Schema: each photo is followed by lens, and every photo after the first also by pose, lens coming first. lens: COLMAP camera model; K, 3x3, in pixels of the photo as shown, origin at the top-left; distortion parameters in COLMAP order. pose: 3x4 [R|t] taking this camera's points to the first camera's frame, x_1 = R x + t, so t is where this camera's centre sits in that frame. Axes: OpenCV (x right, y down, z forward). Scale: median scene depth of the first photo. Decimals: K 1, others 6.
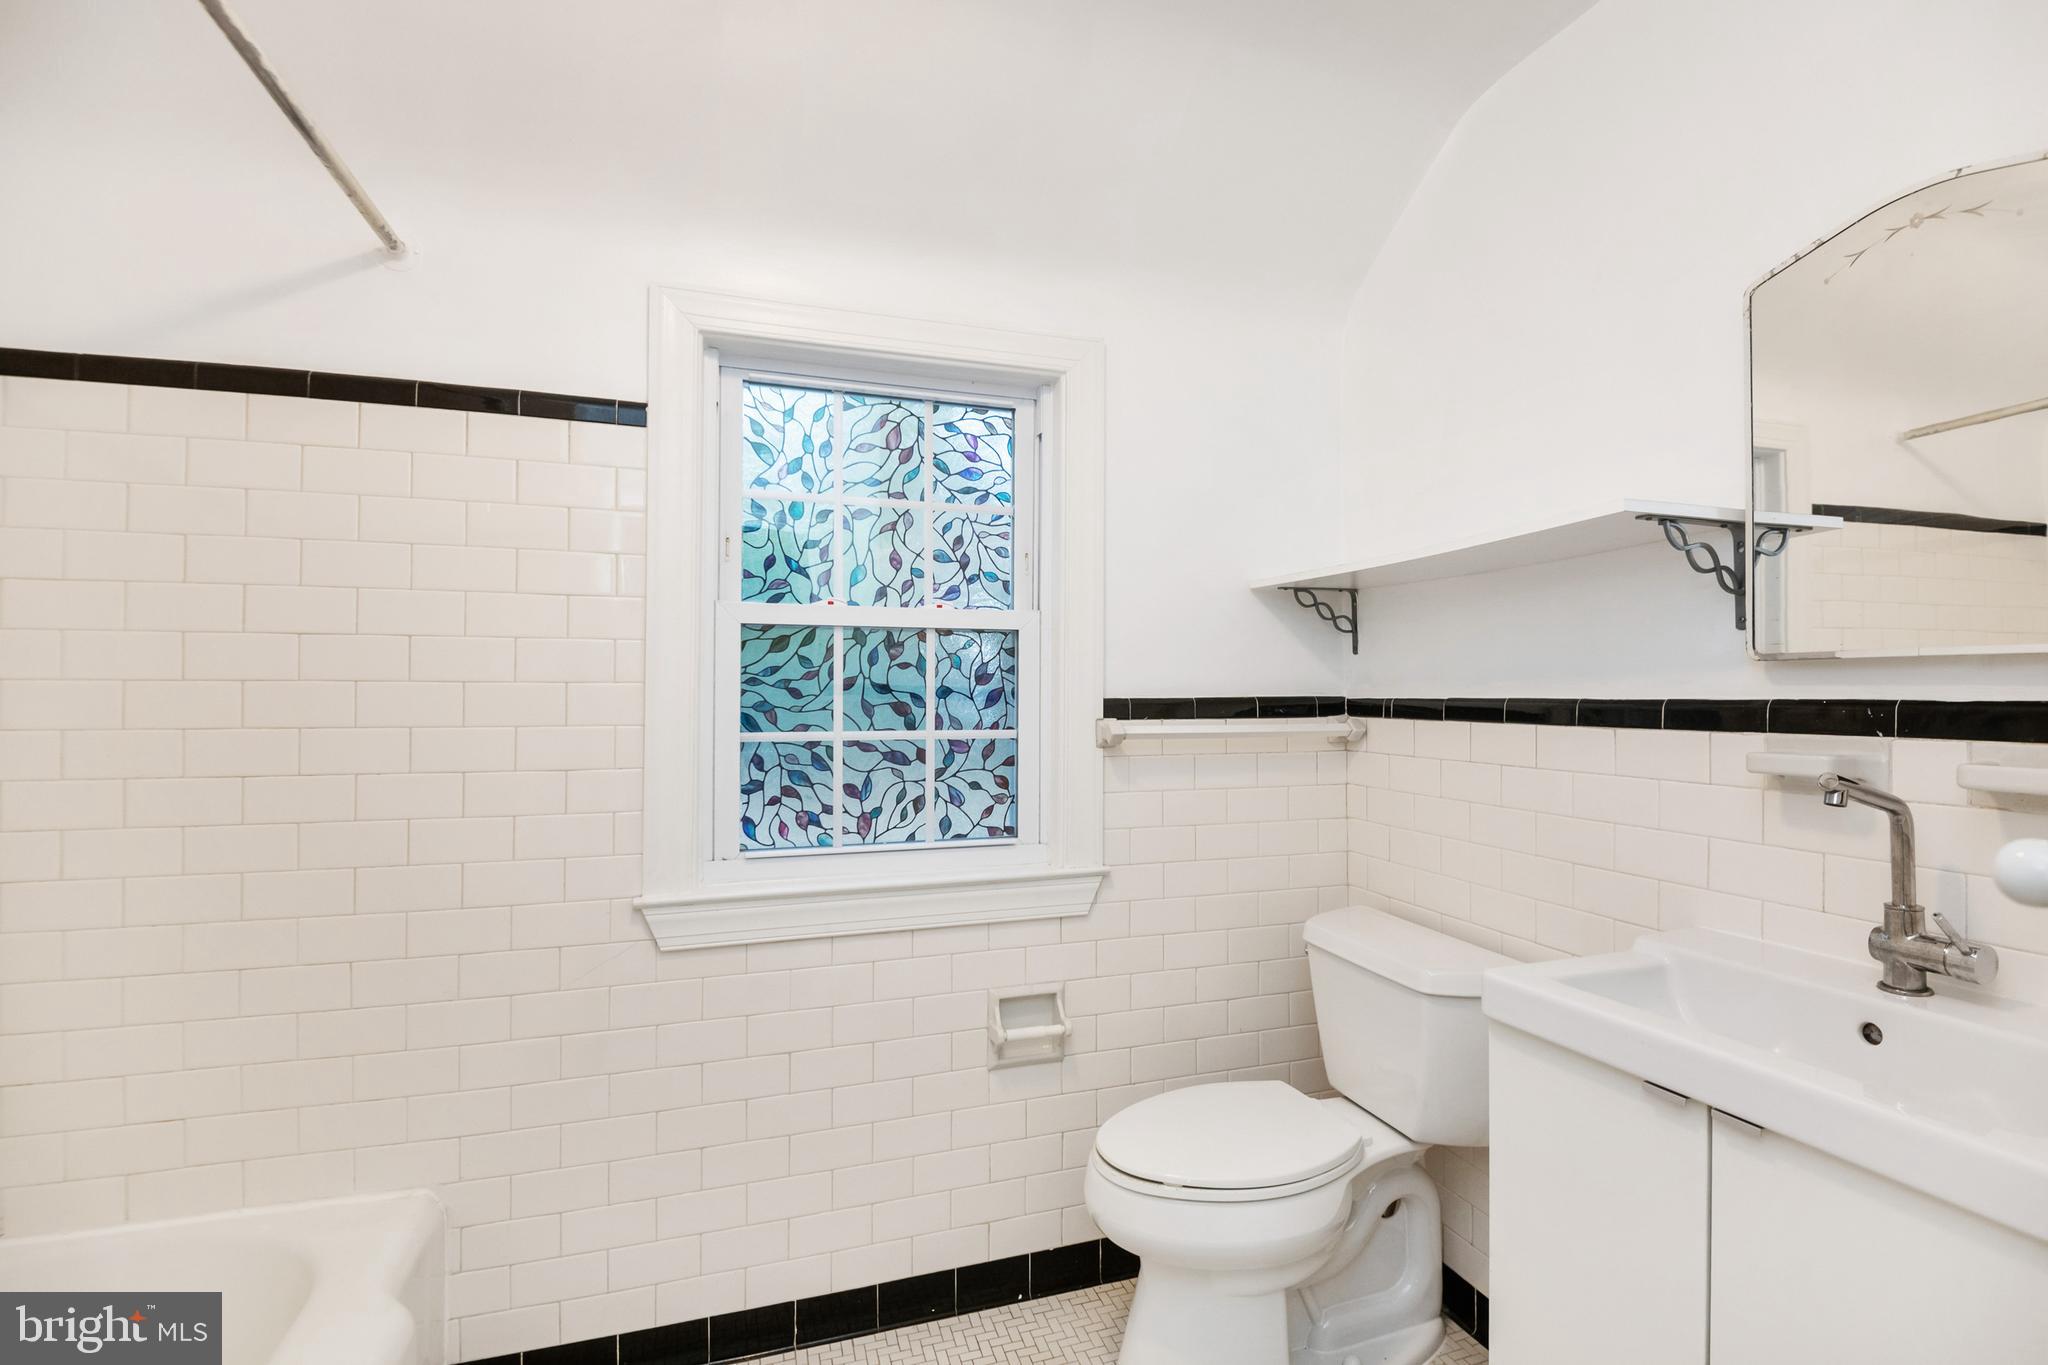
lens RADIAL K [[941.5, 0, 1029.0], [0, 941.5, 665.4], [0, 0, 1]] dist [0.000292, -0.011993]
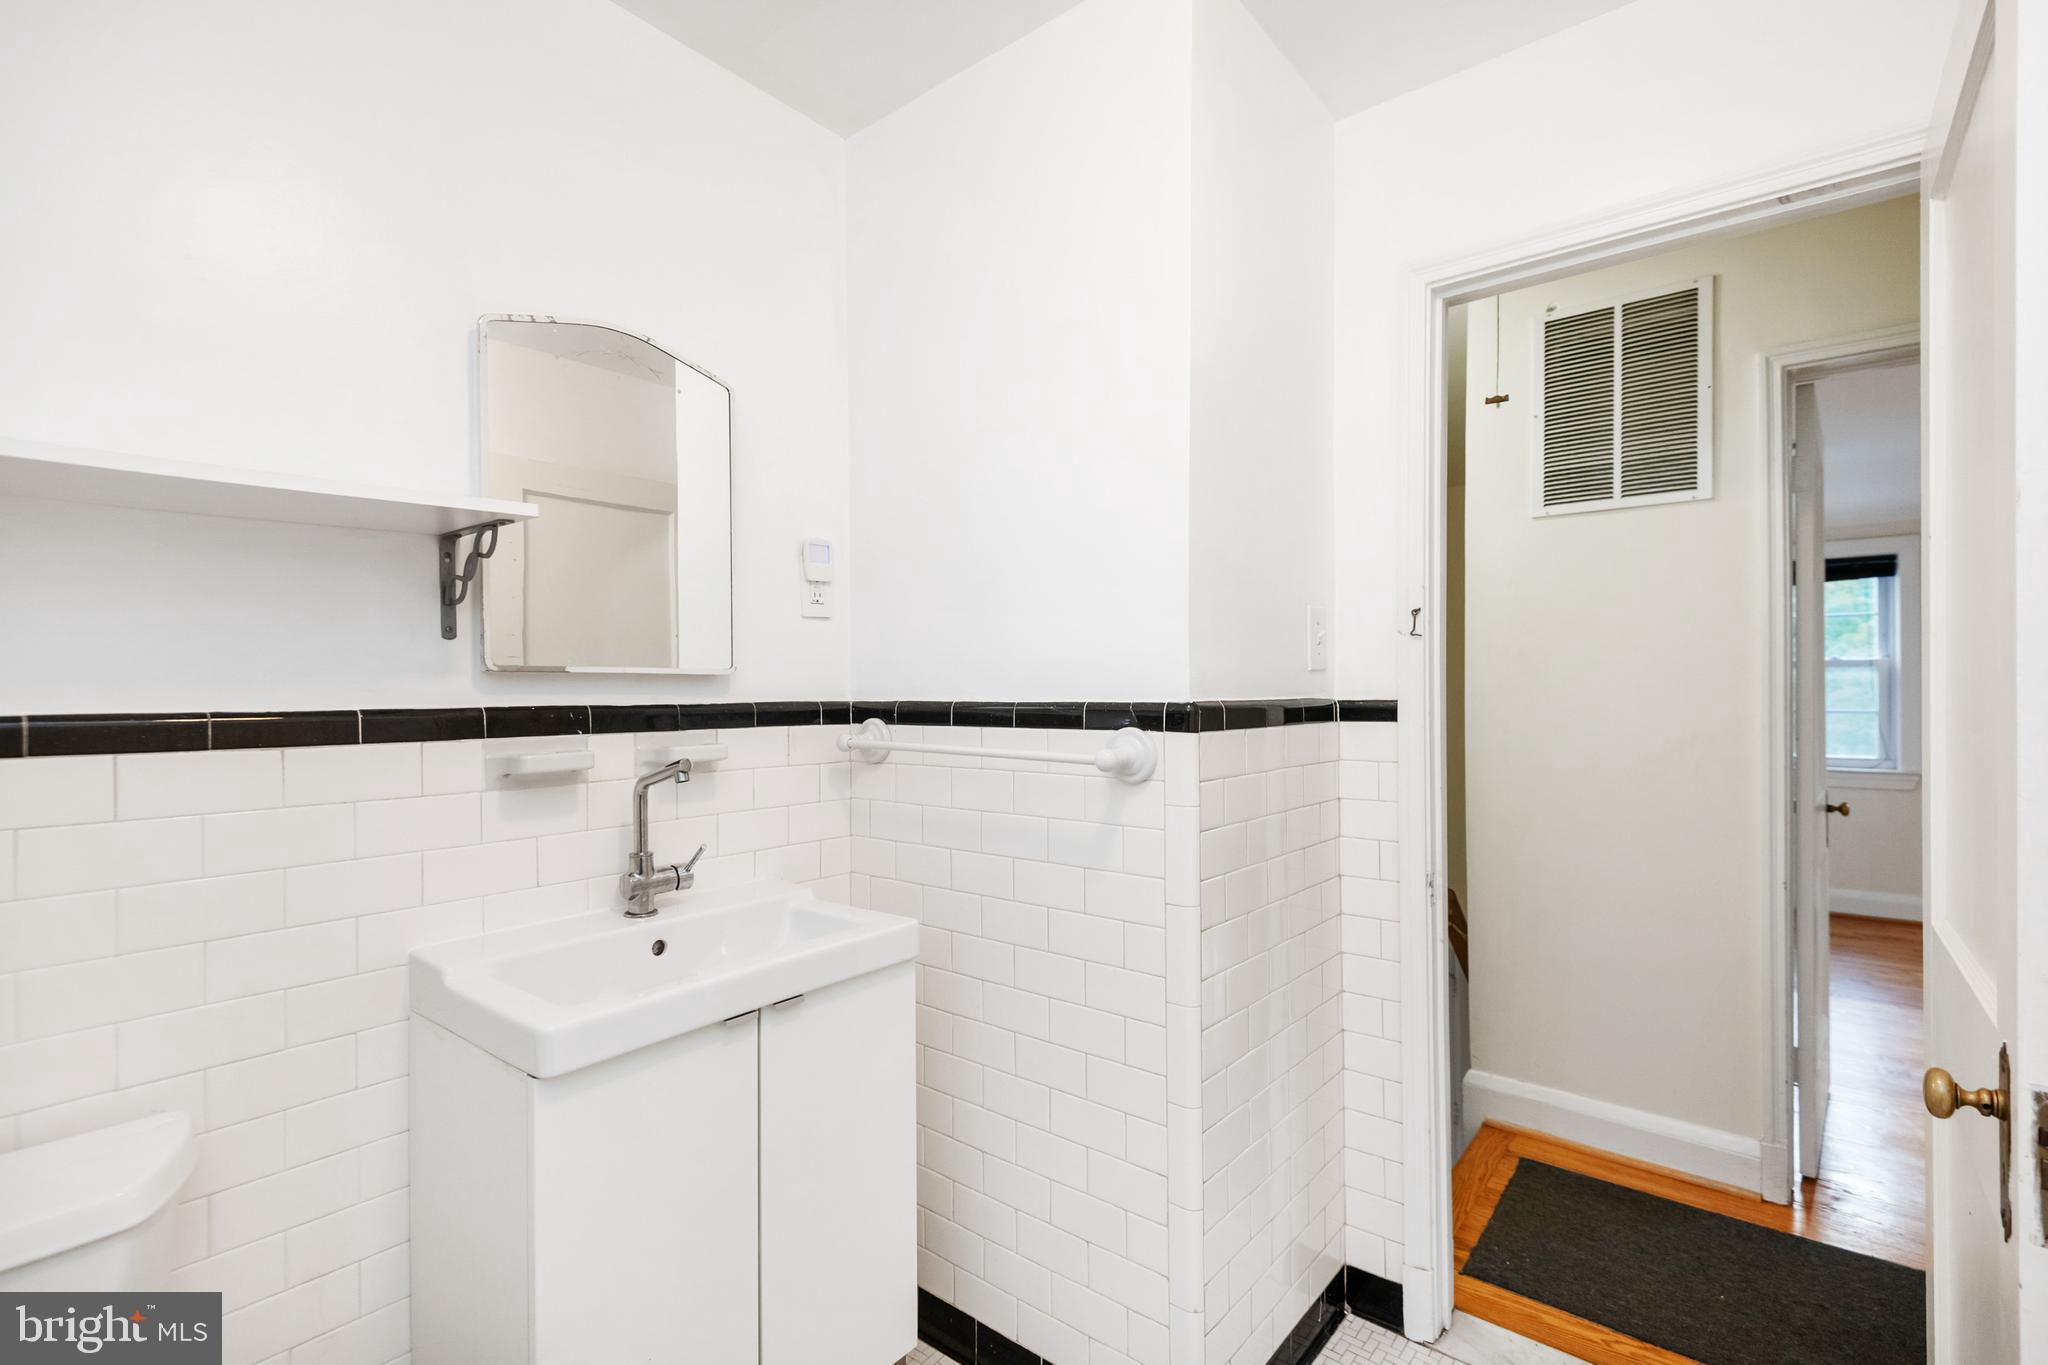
lens RADIAL K [[941.5, 0, 1027.3], [0, 941.5, 694.0], [0, 0, 1]] dist [0.000292, -0.011993]
pose [[-0.549343, 0.008904, 0.835549, -0.489514], [-0.011250, 0.999774, -0.018051, 0.036117], [-0.835521, -0.019316, -0.549119, 1.161430]]
